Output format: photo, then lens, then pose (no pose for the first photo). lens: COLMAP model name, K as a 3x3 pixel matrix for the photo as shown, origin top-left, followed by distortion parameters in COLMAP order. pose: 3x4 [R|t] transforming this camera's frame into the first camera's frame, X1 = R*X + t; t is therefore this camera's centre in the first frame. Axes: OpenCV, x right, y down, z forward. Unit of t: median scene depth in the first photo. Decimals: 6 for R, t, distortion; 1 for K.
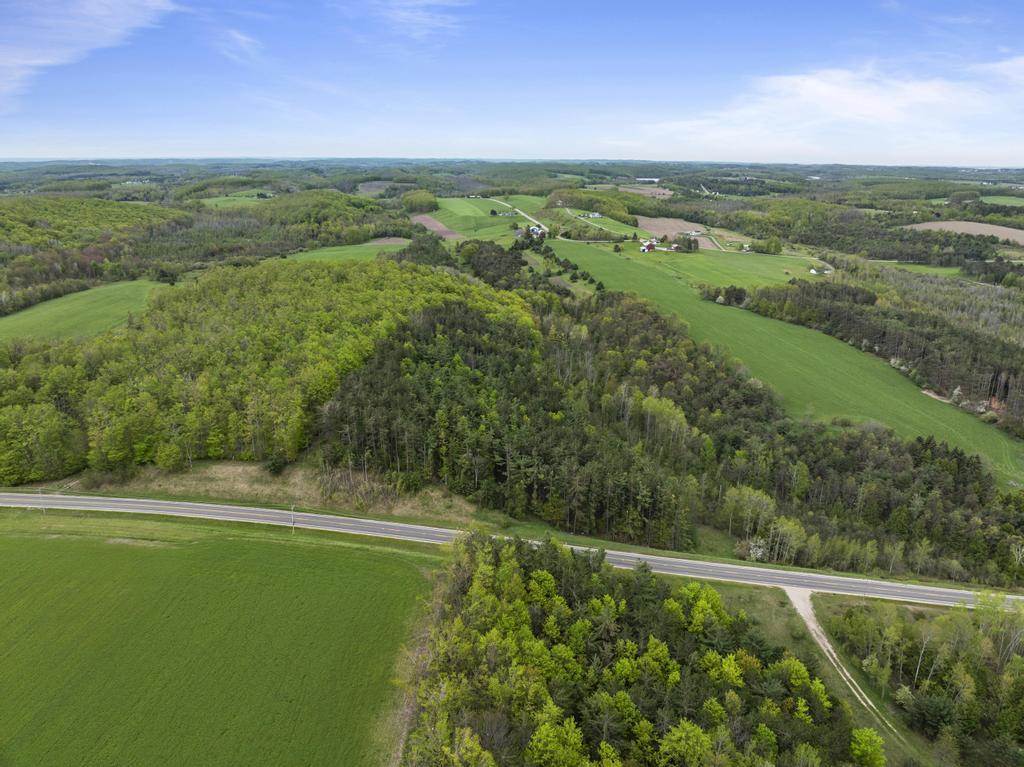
lens RADIAL K [[714.7, 0, 516.9], [0, 714.7, 381.7], [0, 0, 1]] dist [-0.042273, 0.001044]
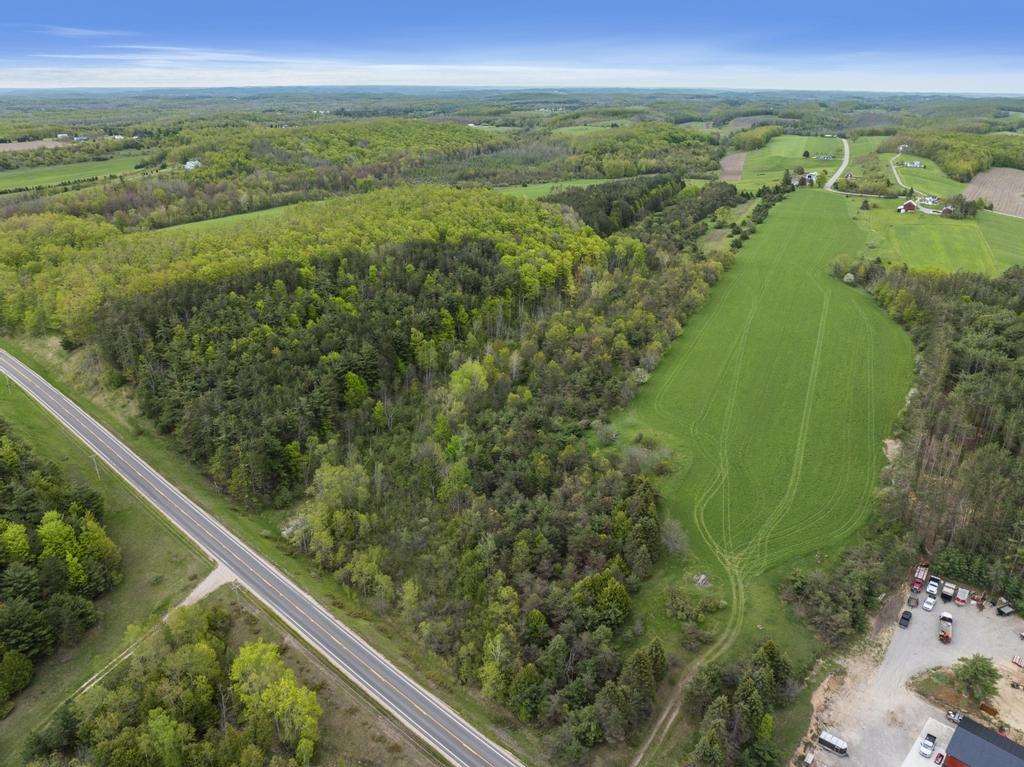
lens RADIAL K [[714.7, 0, 516.9], [0, 714.7, 381.7], [0, 0, 1]] dist [-0.042273, 0.001044]
pose [[0.827546, 0.210395, -0.520482, 0.310073], [-0.164625, 0.977306, 0.133310, -0.036235], [0.536717, -0.024636, 0.843402, 0.118501]]
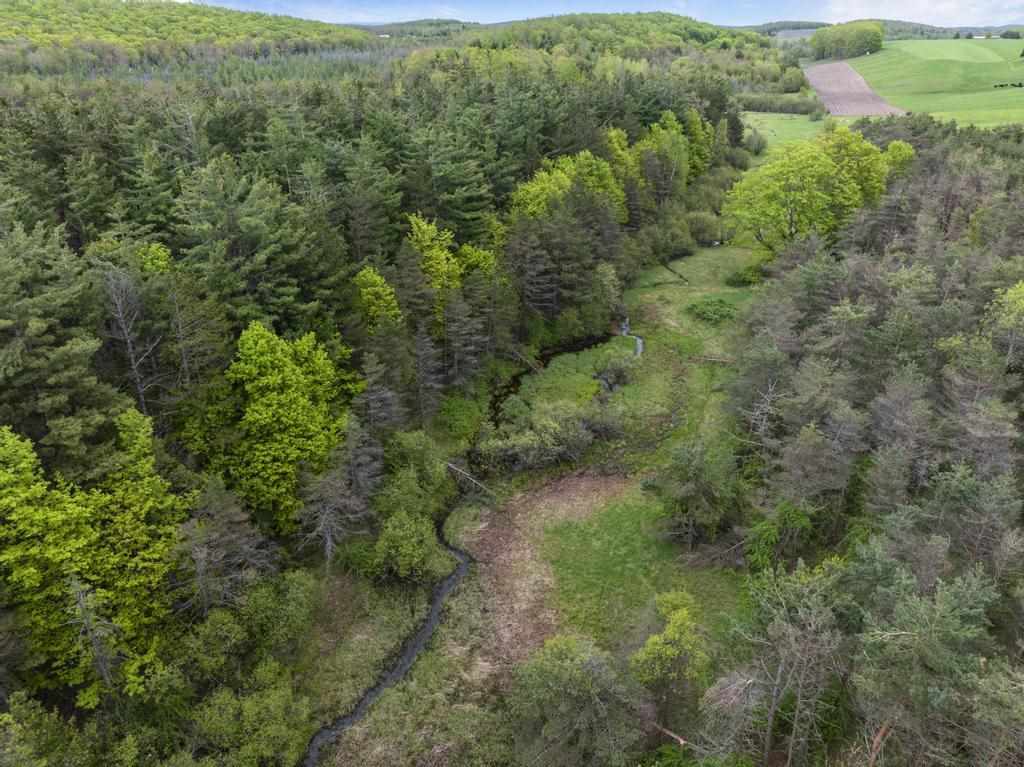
lens RADIAL K [[714.7, 0, 516.9], [0, 714.7, 381.7], [0, 0, 1]] dist [-0.042273, 0.001044]
pose [[0.818236, 0.252123, -0.516647, -0.039212], [-0.167263, 0.964228, 0.205640, -0.187895], [0.550012, -0.081846, 0.831137, 0.966575]]
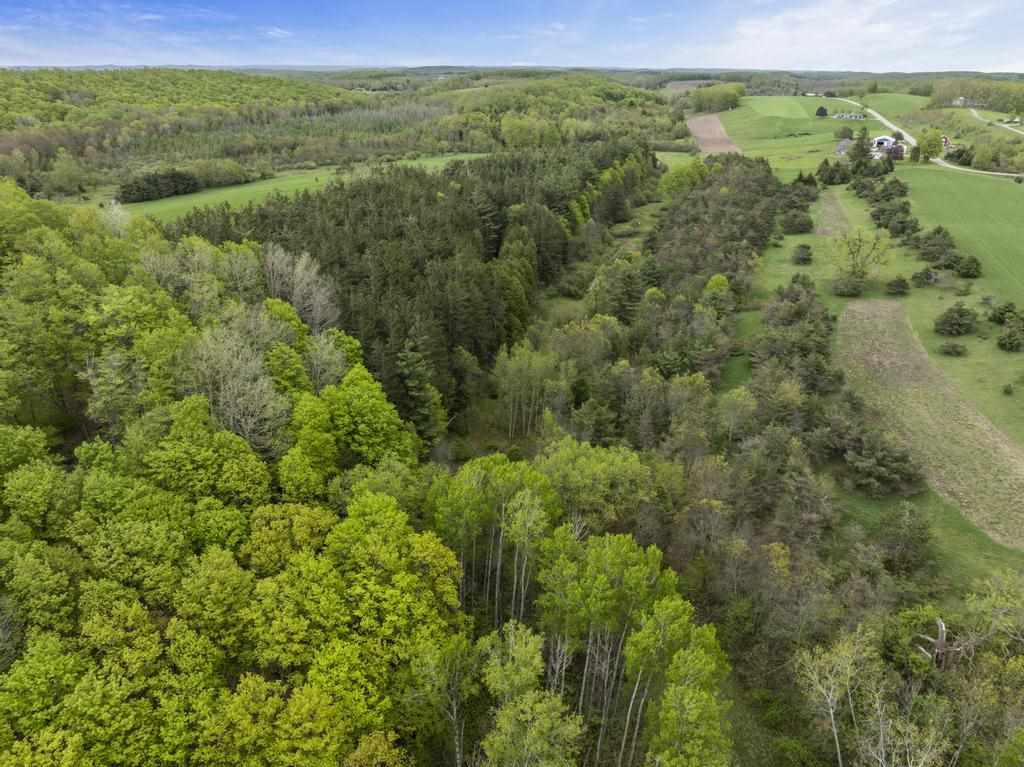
lens RADIAL K [[714.7, 0, 516.9], [0, 714.7, 381.7], [0, 0, 1]] dist [-0.042273, 0.001044]
pose [[0.885911, 0.184968, -0.425381, 0.048932], [-0.137516, 0.980558, 0.139980, -0.126262], [0.443003, -0.065513, 0.894123, 0.655341]]
